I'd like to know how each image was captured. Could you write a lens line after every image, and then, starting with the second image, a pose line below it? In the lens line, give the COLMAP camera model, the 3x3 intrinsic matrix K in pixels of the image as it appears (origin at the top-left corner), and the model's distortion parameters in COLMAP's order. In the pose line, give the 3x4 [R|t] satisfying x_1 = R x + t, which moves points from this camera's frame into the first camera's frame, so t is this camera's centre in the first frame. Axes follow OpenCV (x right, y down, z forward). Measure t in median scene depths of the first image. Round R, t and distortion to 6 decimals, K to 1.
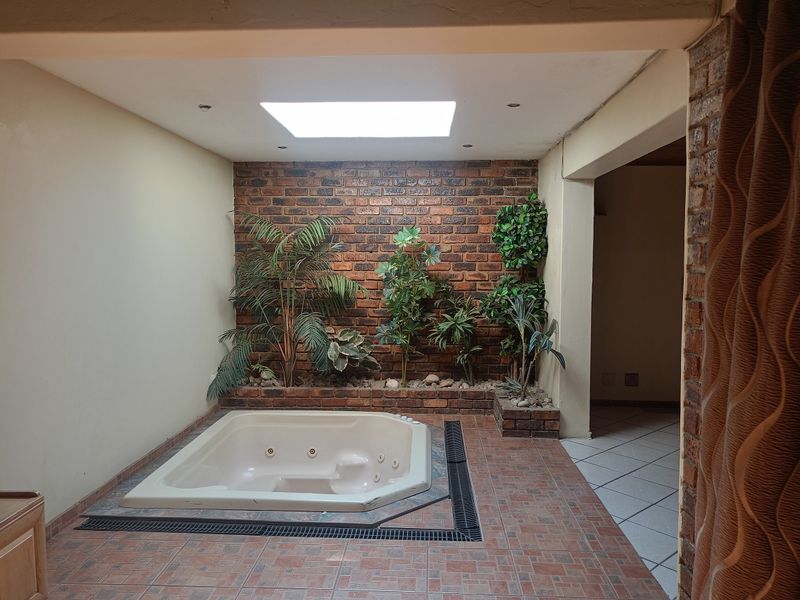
lens RADIAL K [[594.4, 0, 400.0], [0, 594.4, 300.0], [0, 0, 1]] dist [0.023942, -0.006550]
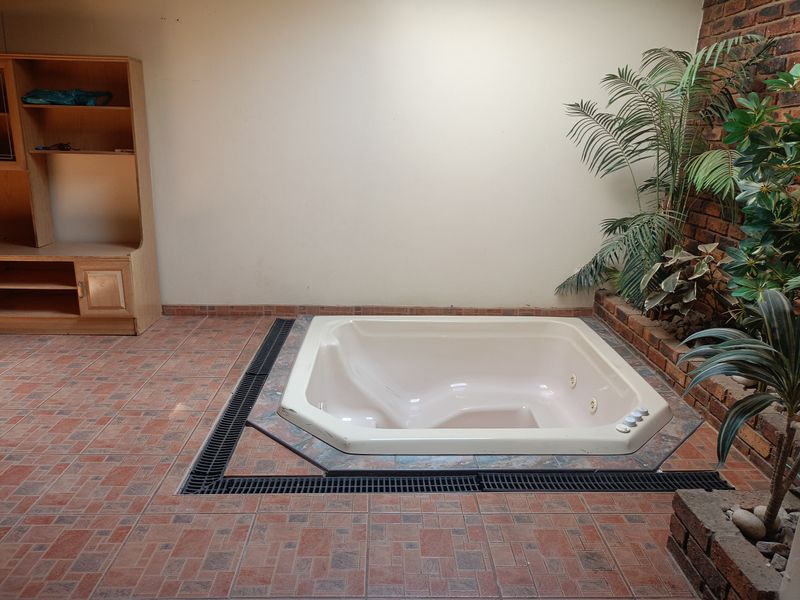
lens RADIAL K [[594.4, 0, 400.0], [0, 594.4, 300.0], [0, 0, 1]] dist [0.023942, -0.006550]
pose [[0.082800, 0.279422, -0.956592, 0.752339], [-0.093113, 0.957858, 0.271732, -0.055211], [0.992207, 0.066571, 0.105329, 1.097251]]
